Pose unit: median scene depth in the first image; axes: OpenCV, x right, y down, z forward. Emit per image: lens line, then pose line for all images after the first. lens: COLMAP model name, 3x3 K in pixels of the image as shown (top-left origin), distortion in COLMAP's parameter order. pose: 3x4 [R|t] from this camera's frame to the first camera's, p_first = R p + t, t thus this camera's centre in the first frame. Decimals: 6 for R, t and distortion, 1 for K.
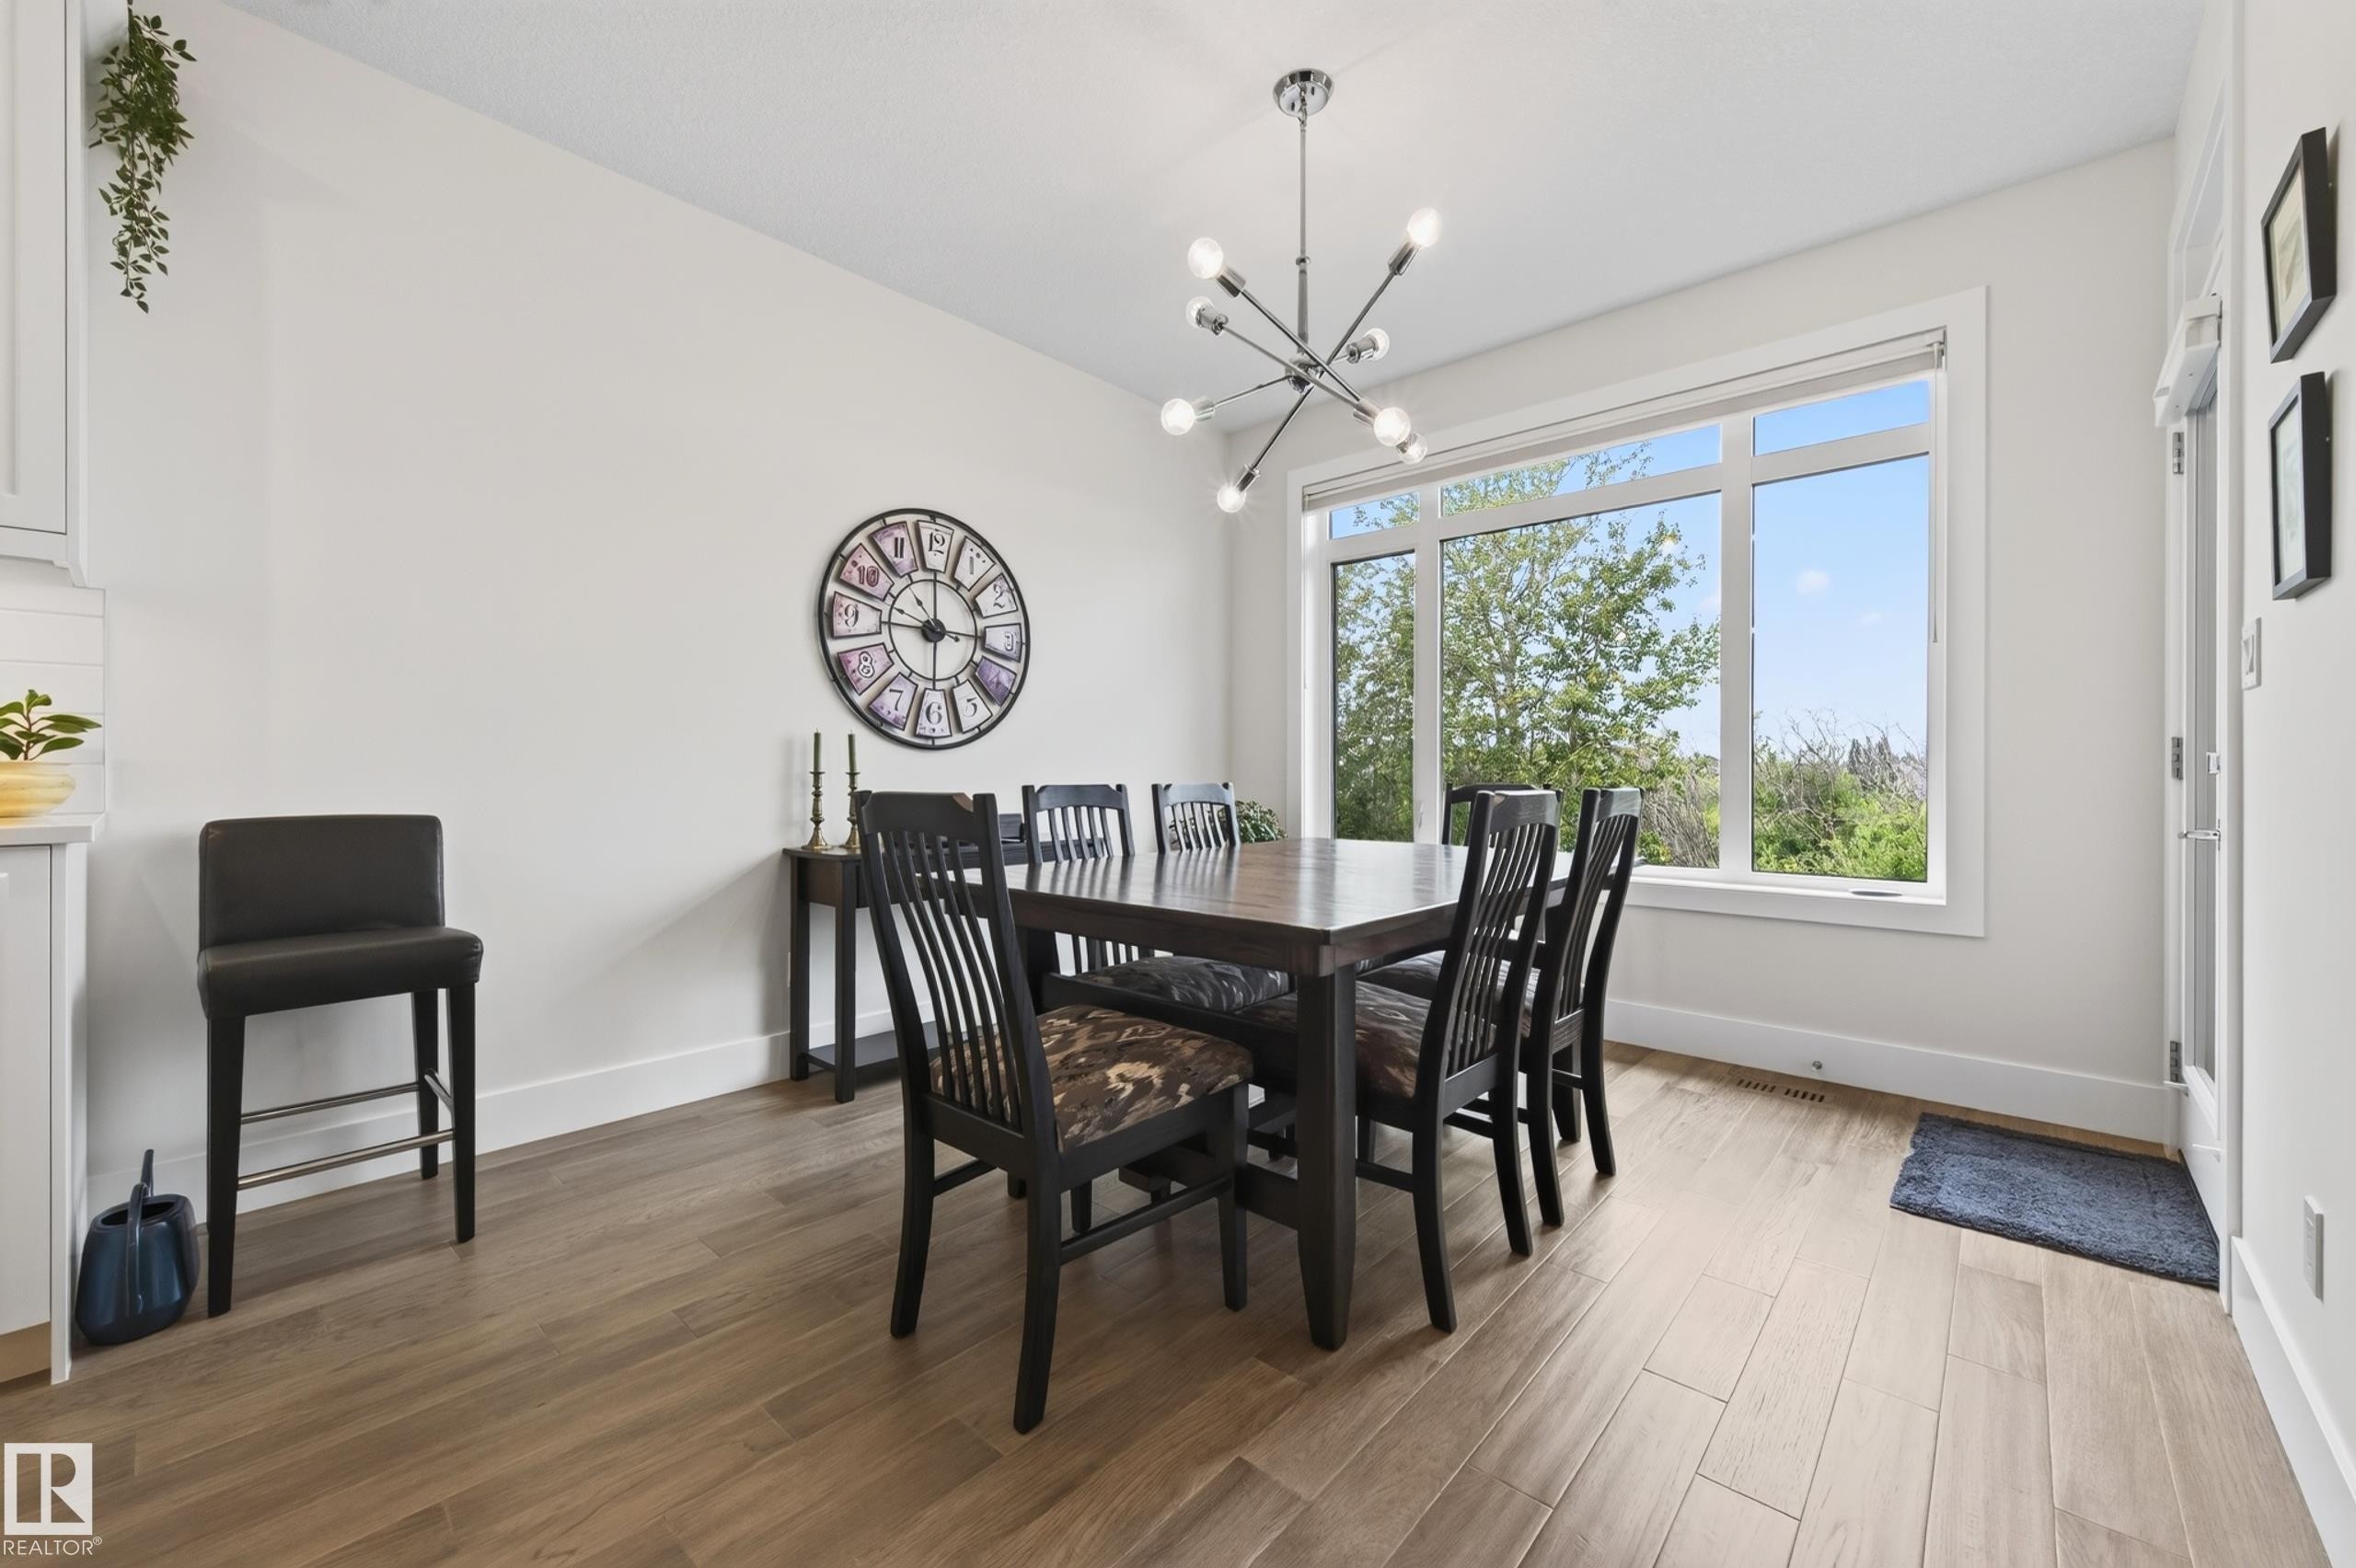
lens RADIAL K [[911.9, 0, 1183.1], [0, 911.9, 765.1], [0, 0, 1]] dist [0.000036, -0.000092]
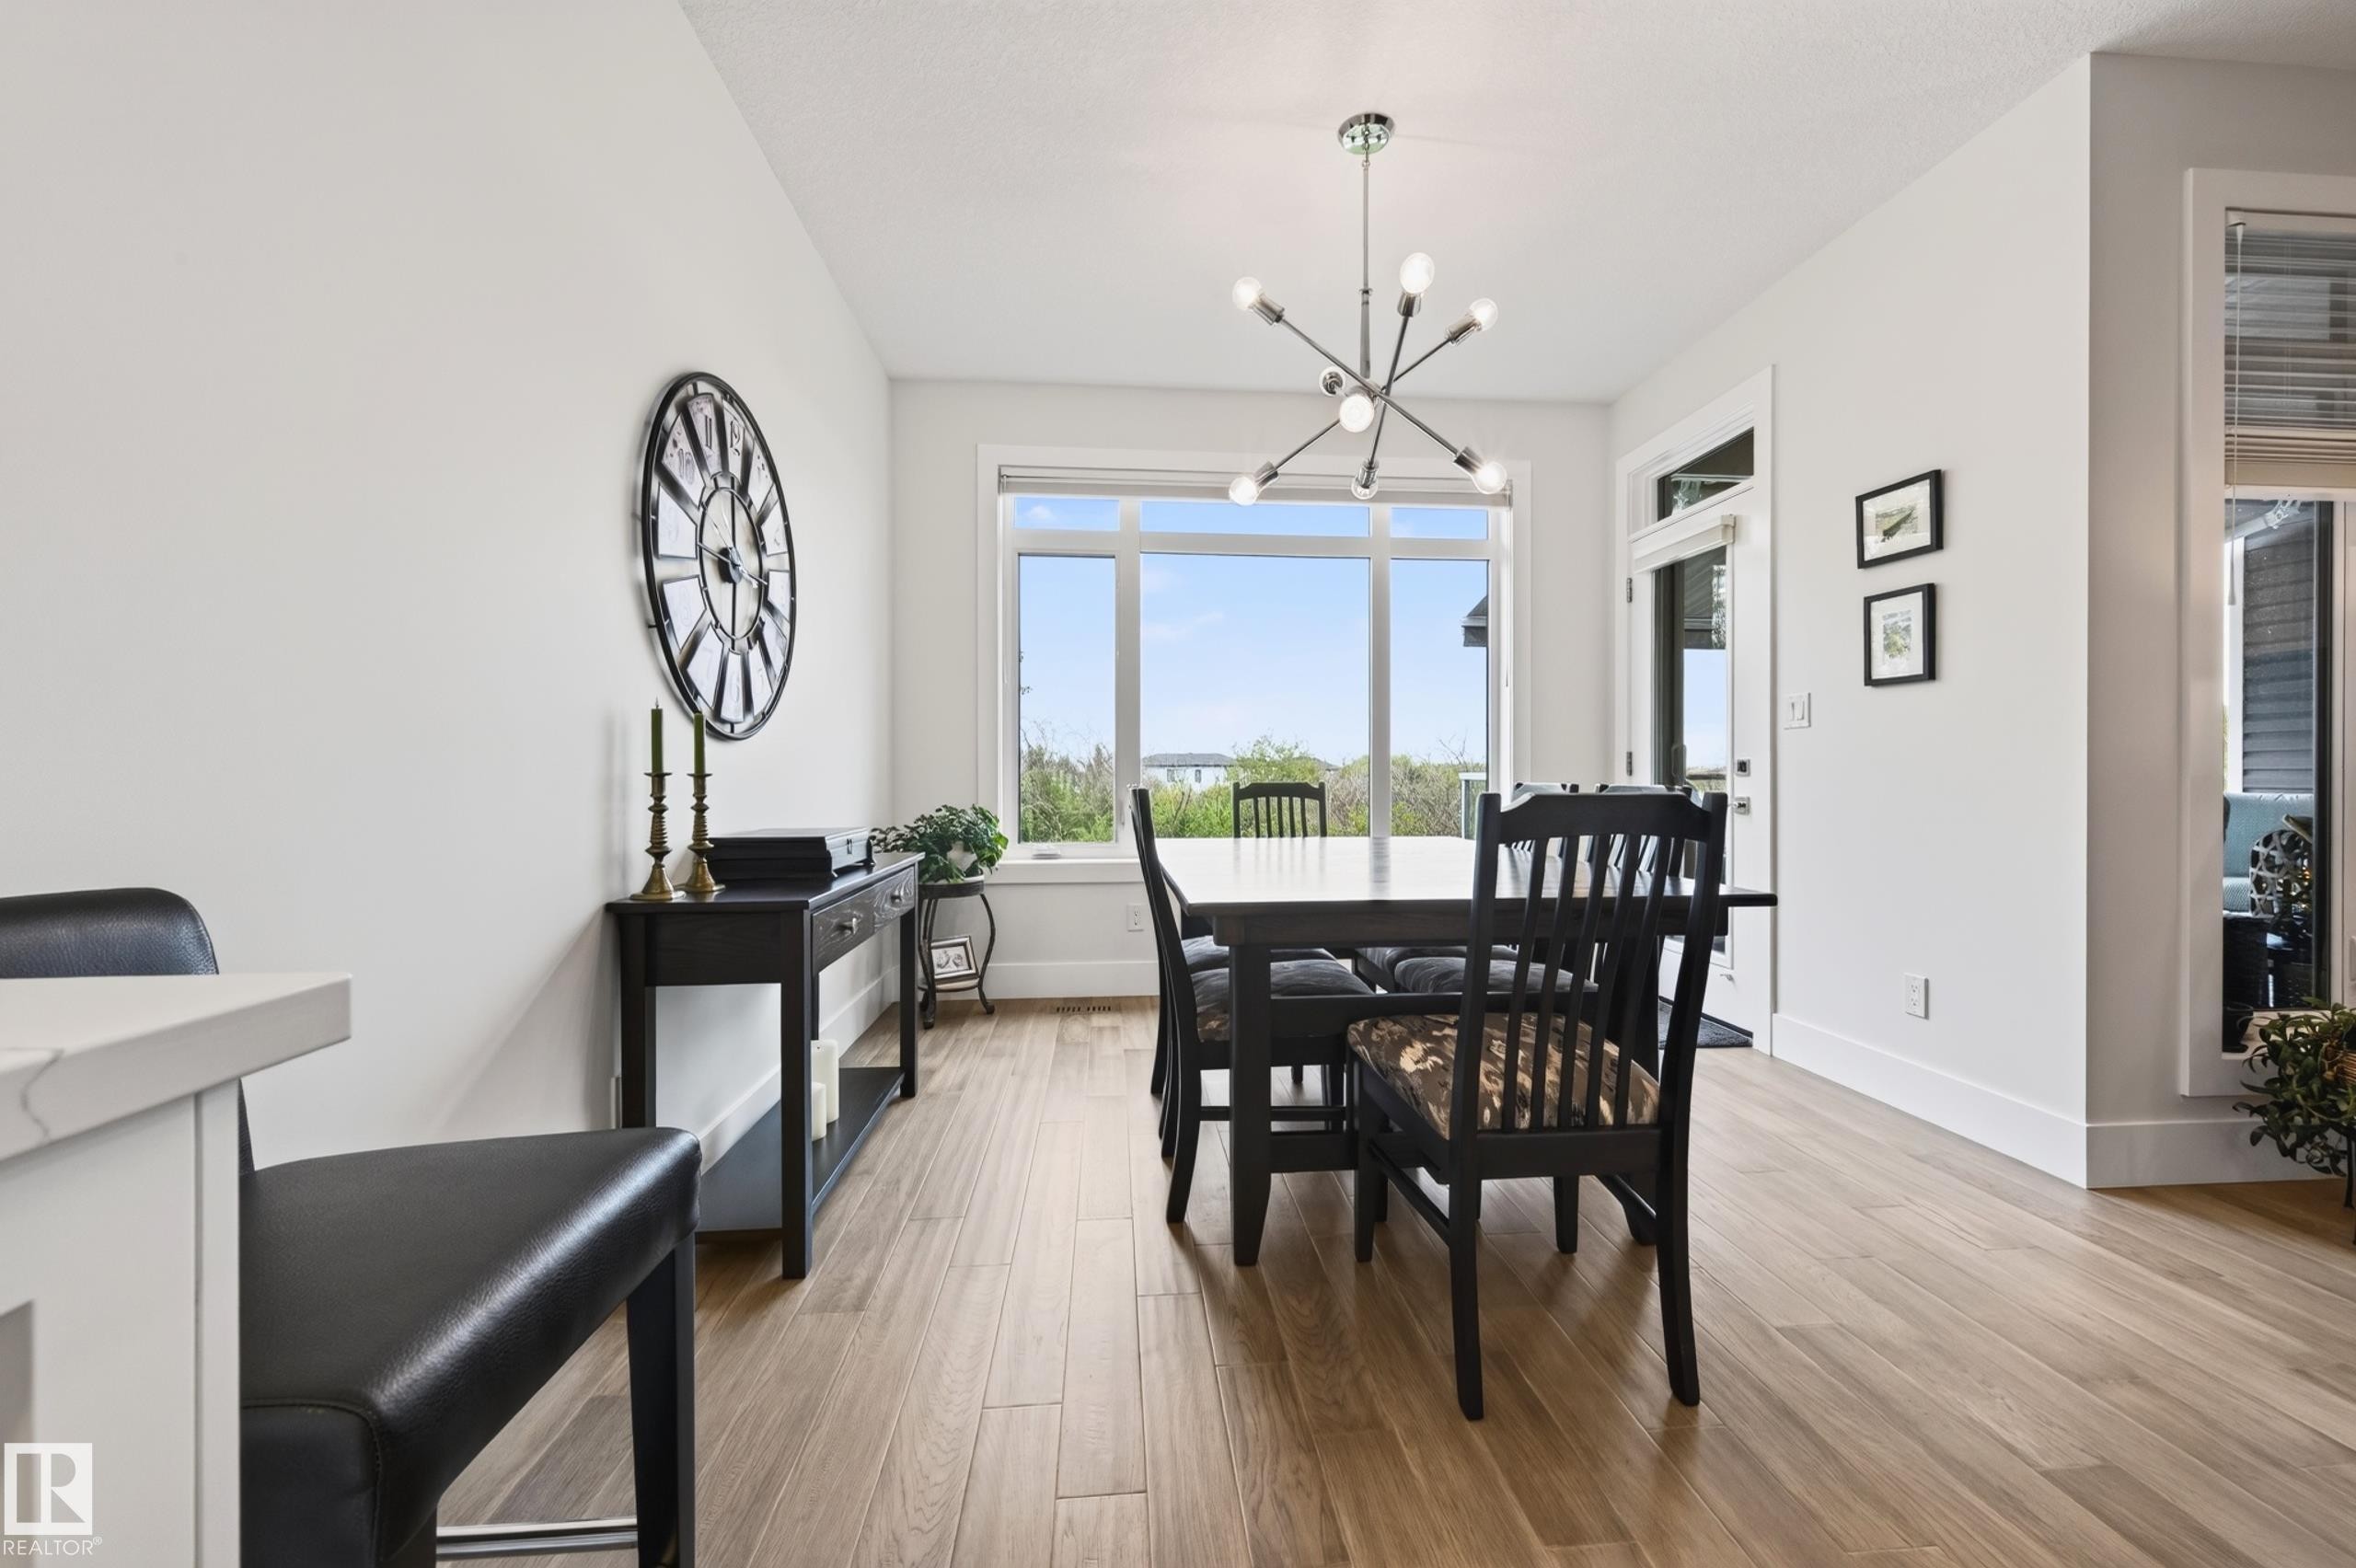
lens RADIAL K [[911.9, 0, 1183.1], [0, 911.9, 765.1], [0, 0, 1]] dist [0.000036, -0.000092]
pose [[0.686621, 0.001457, 0.727014, -0.548107], [-0.001592, 0.999999, -0.000501, 0.001900], [-0.727014, -0.000813, 0.686622, 0.290833]]
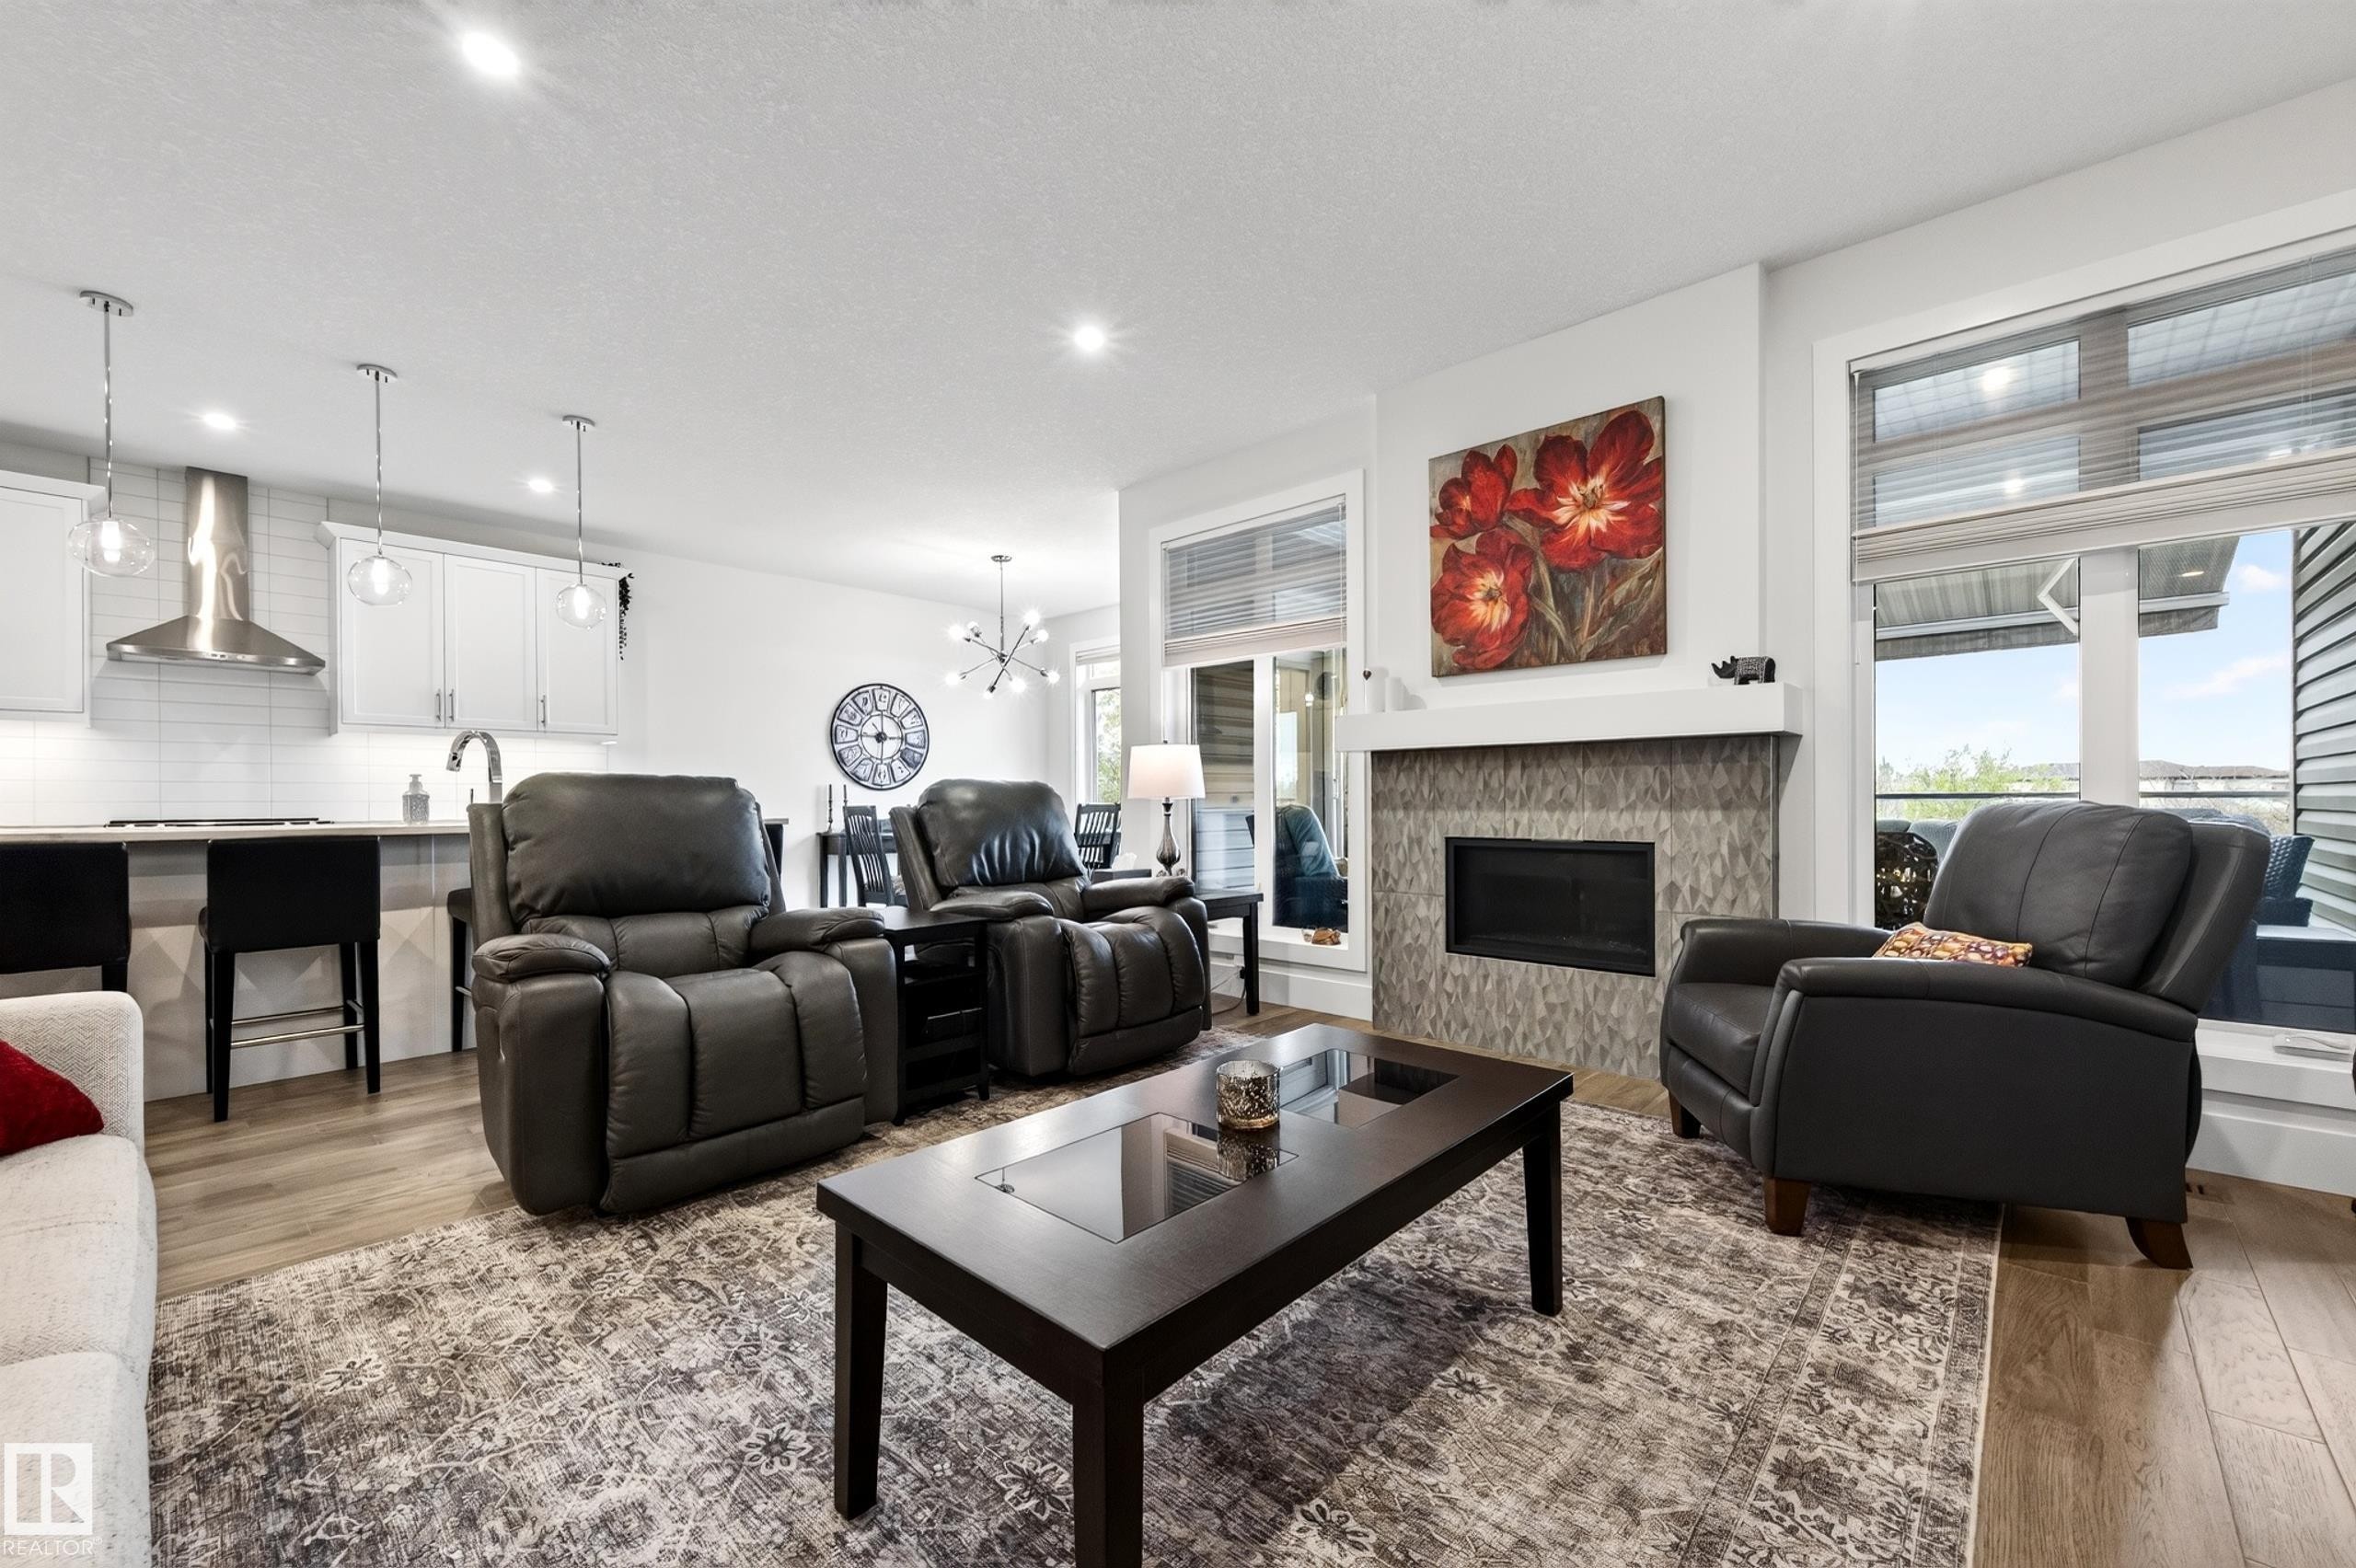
lens RADIAL K [[948.1, 0, 1178.0], [0, 948.1, 784.0], [0, 0, 1]] dist [0.002694, 0.000027]
pose [[0.999850, -0.007952, -0.015401, 0.497985], [0.007758, 0.999890, -0.012611, 0.001847], [0.015500, 0.012490, 0.999802, -1.336890]]
